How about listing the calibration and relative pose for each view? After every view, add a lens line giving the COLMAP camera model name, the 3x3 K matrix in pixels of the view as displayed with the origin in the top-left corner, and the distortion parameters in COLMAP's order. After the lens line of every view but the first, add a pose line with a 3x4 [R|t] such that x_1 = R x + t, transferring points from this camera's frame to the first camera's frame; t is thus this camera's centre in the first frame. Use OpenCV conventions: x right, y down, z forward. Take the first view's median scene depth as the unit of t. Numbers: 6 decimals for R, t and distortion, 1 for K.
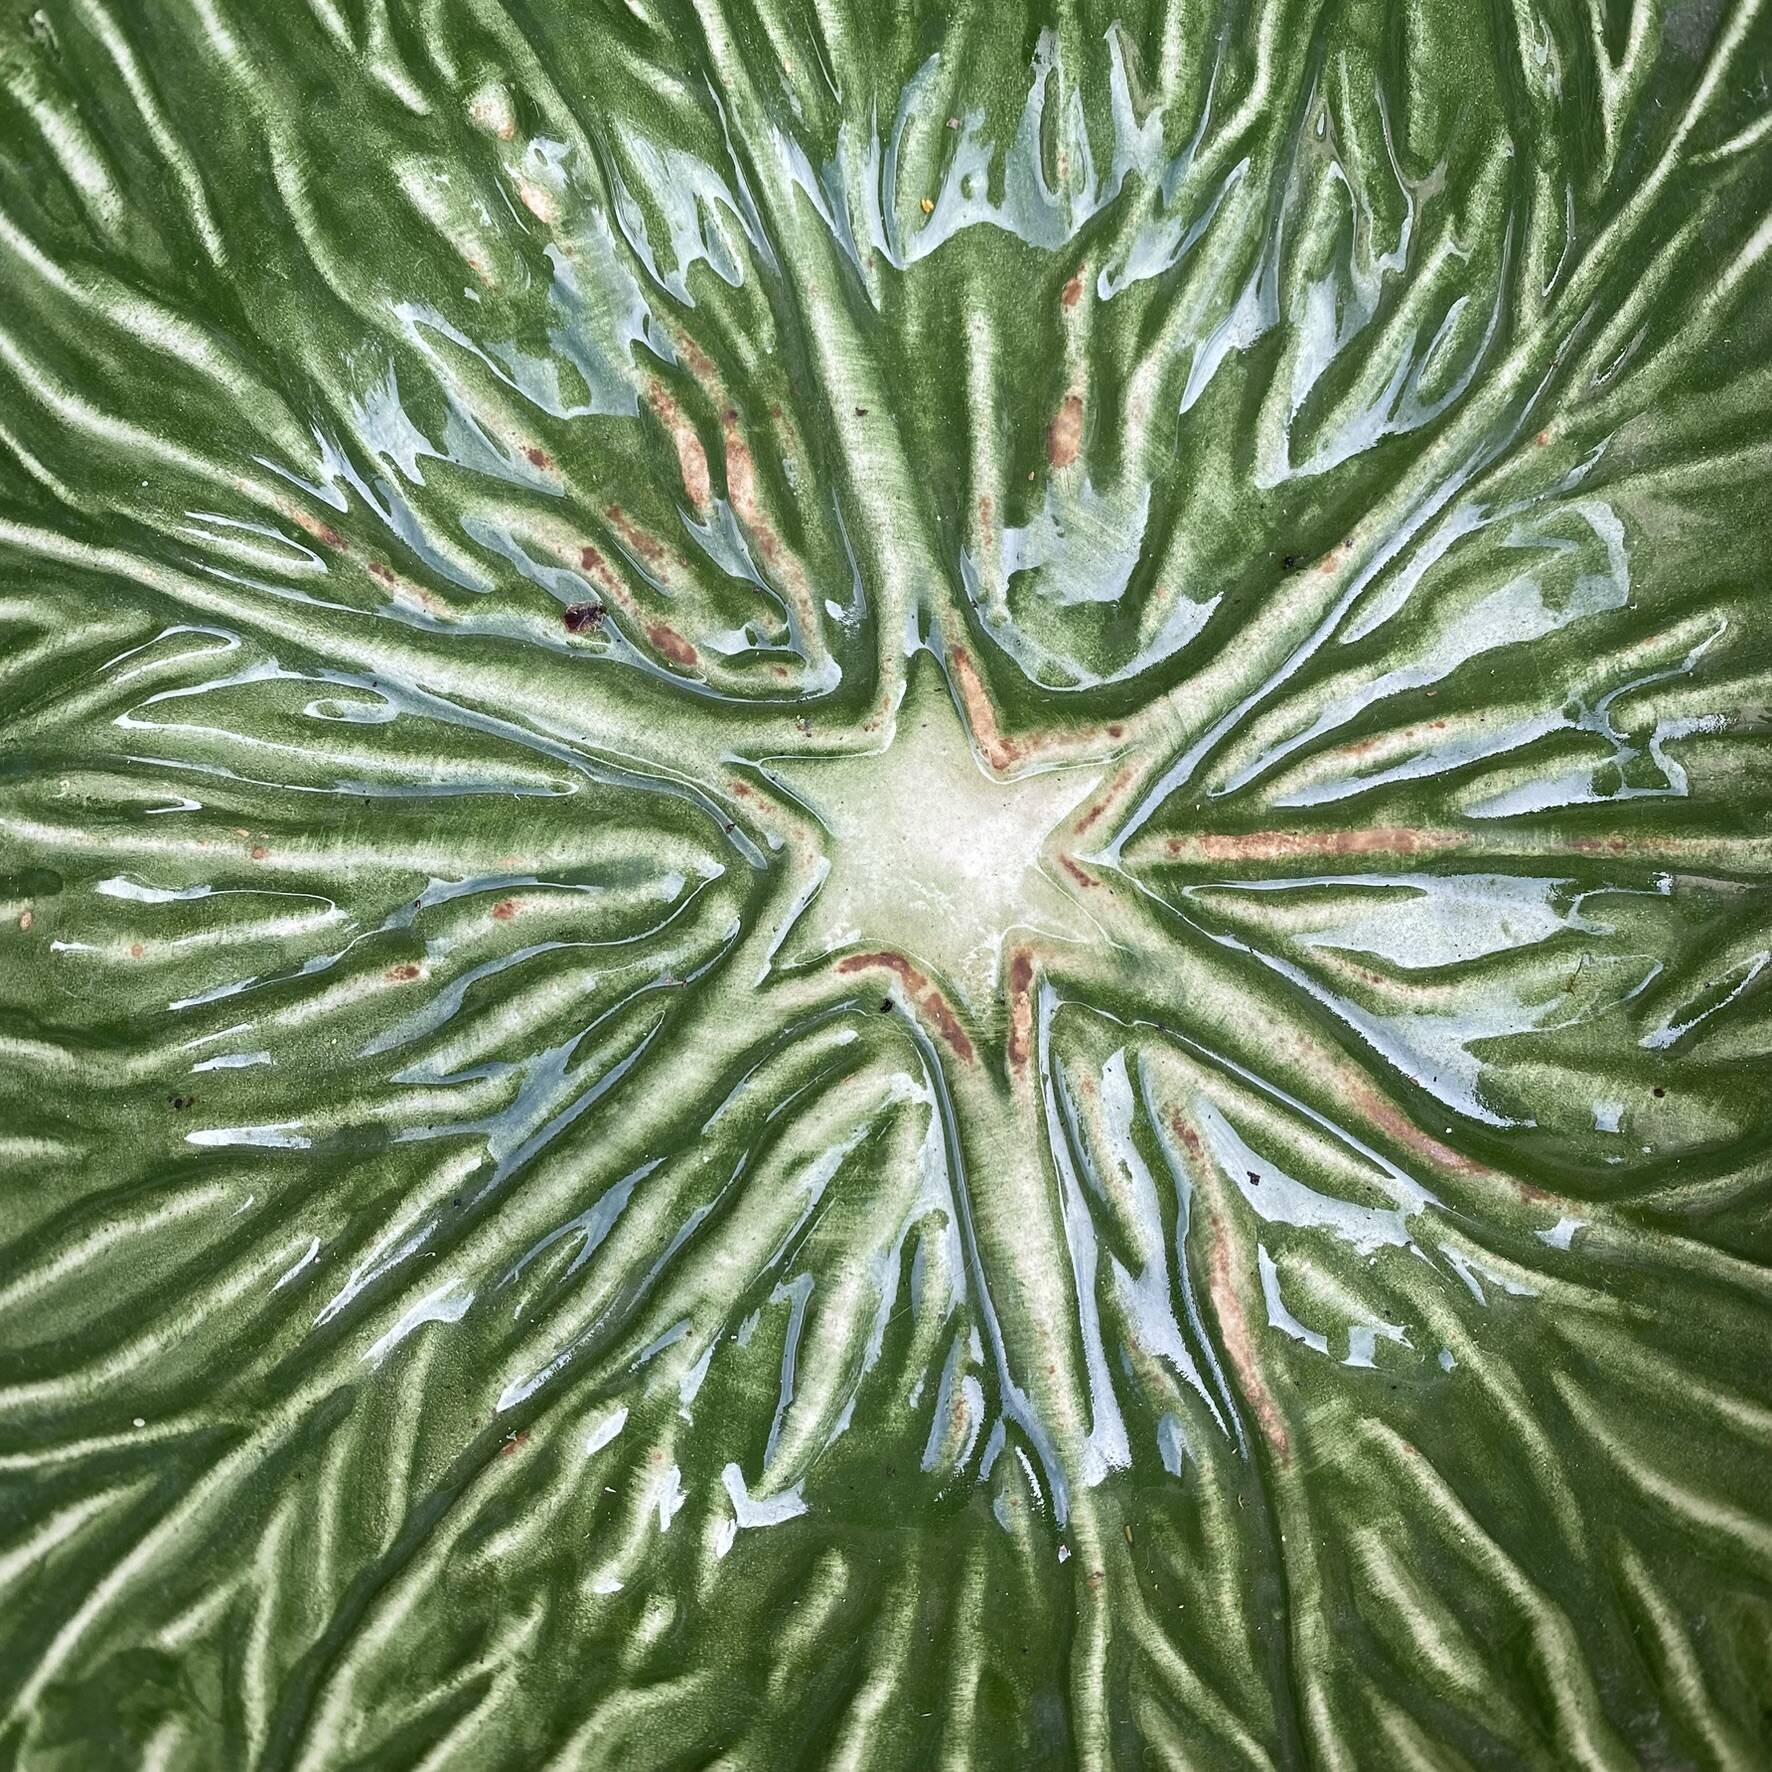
lens RADIAL K [[1830.2, 0, 914.1], [0, 1830.2, 878.1], [0, 0, 1]] dist [-0.015941, 0.000000]
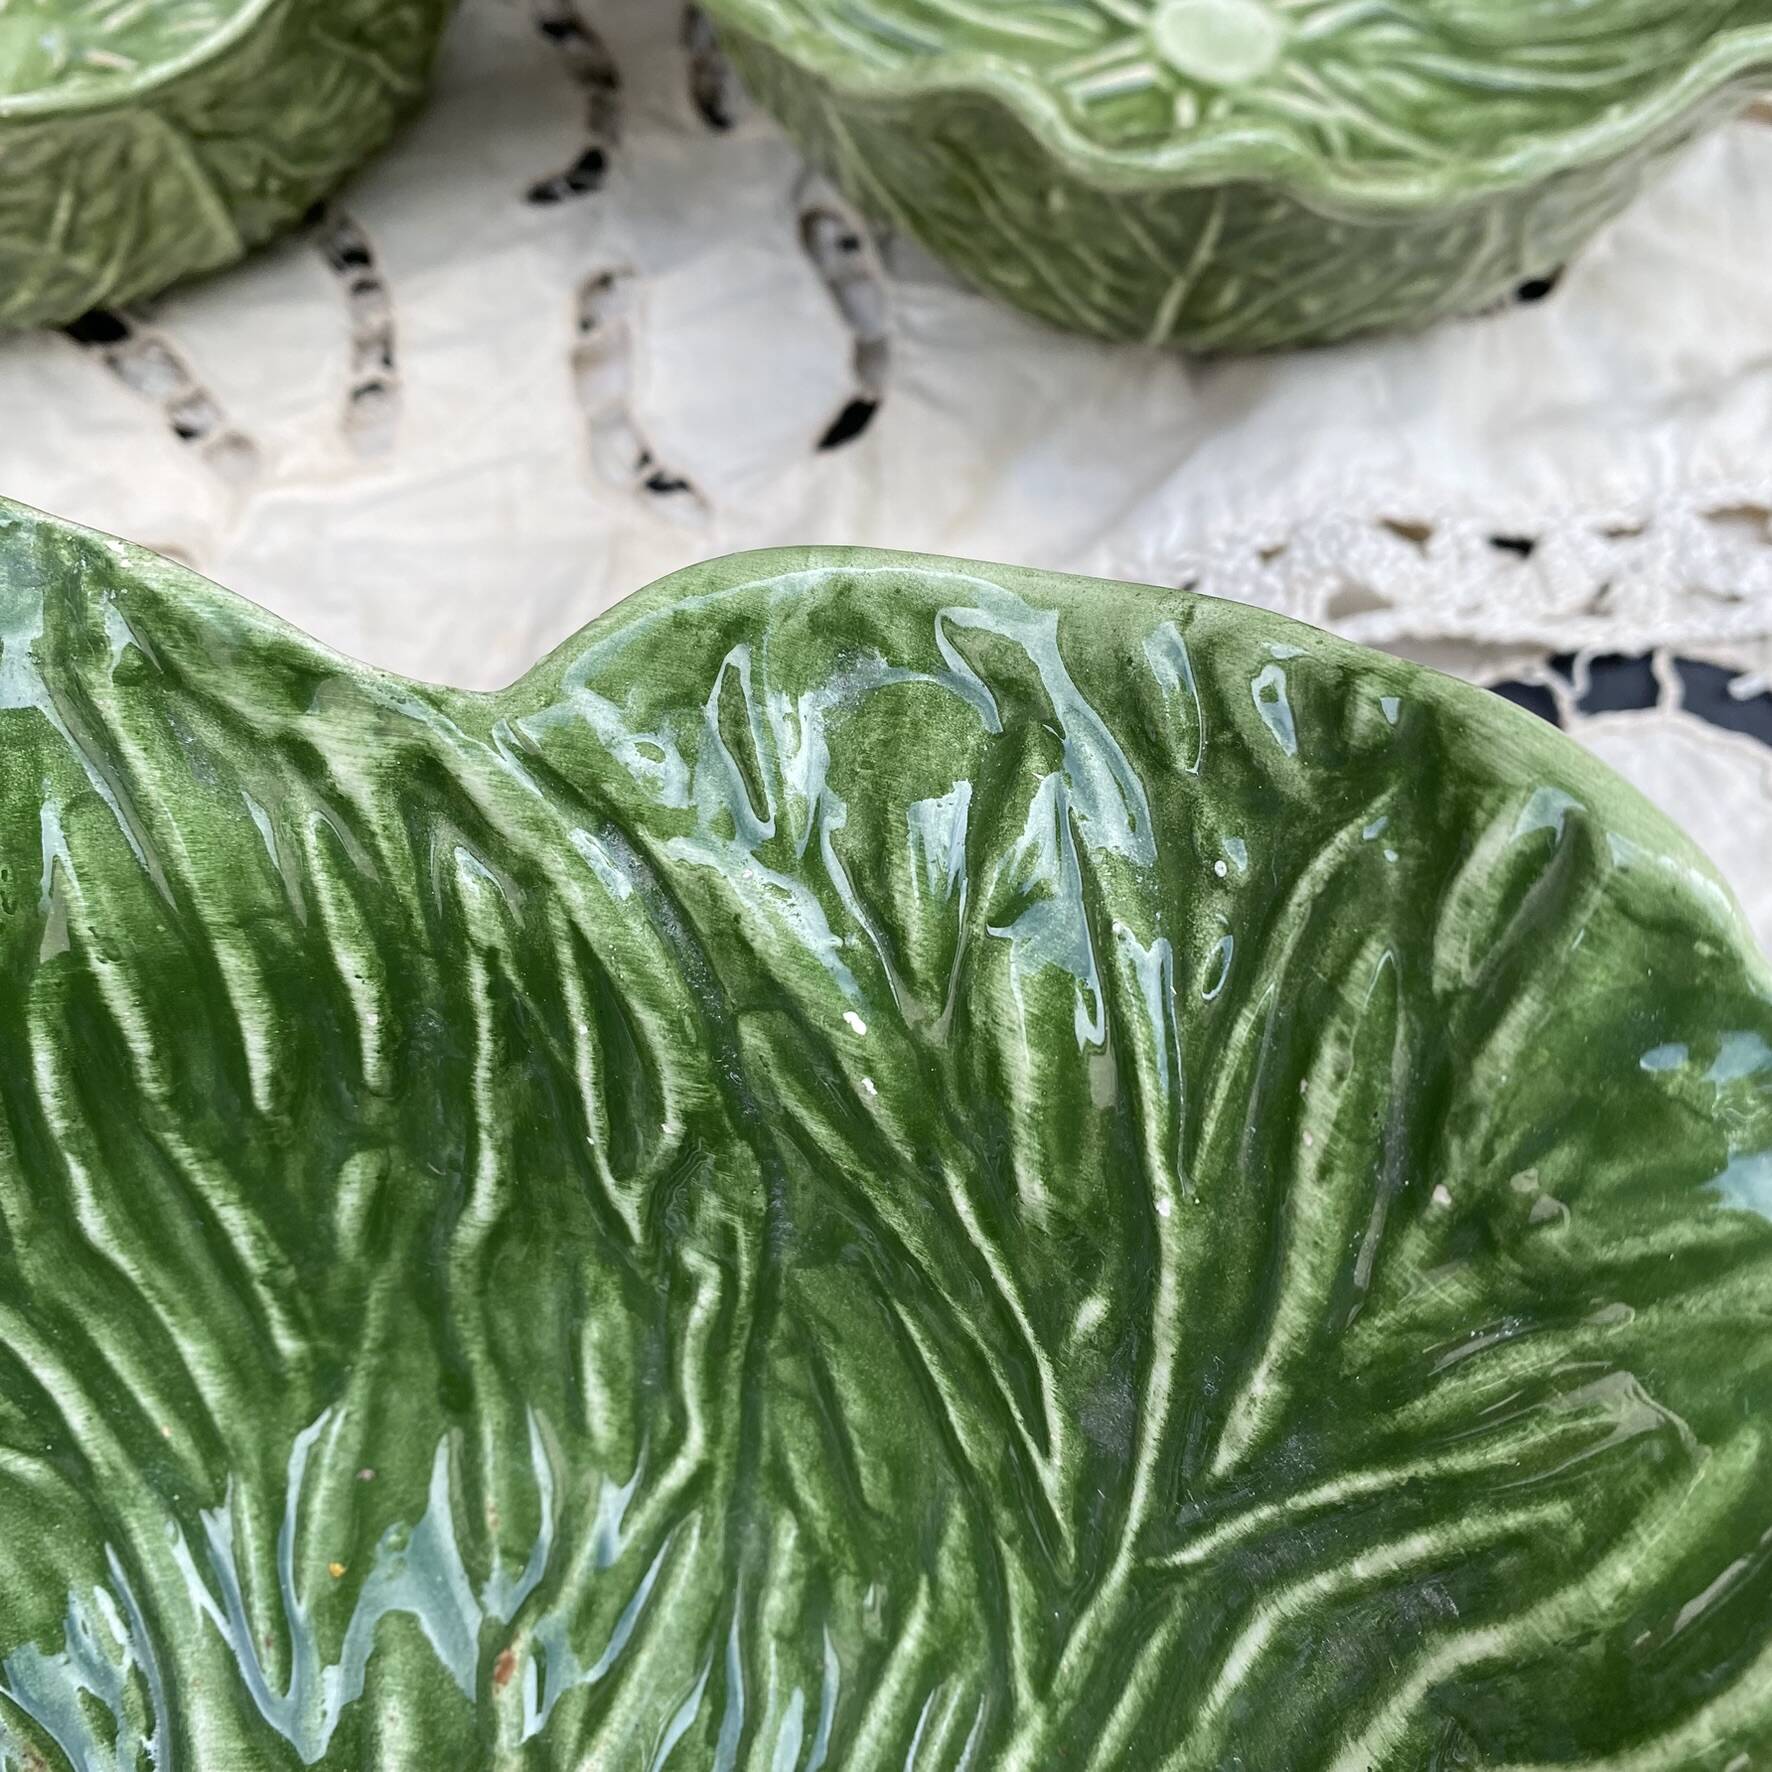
lens RADIAL K [[1830.2, 0, 922.5], [0, 1830.2, 894.8], [0, 0, 1]] dist [-0.015941, 0.000000]
pose [[0.997605, -0.053320, 0.044064, 0.273636], [0.066647, 0.911452, -0.405972, -0.307528], [-0.018516, 0.407937, 0.912822, 0.092992]]
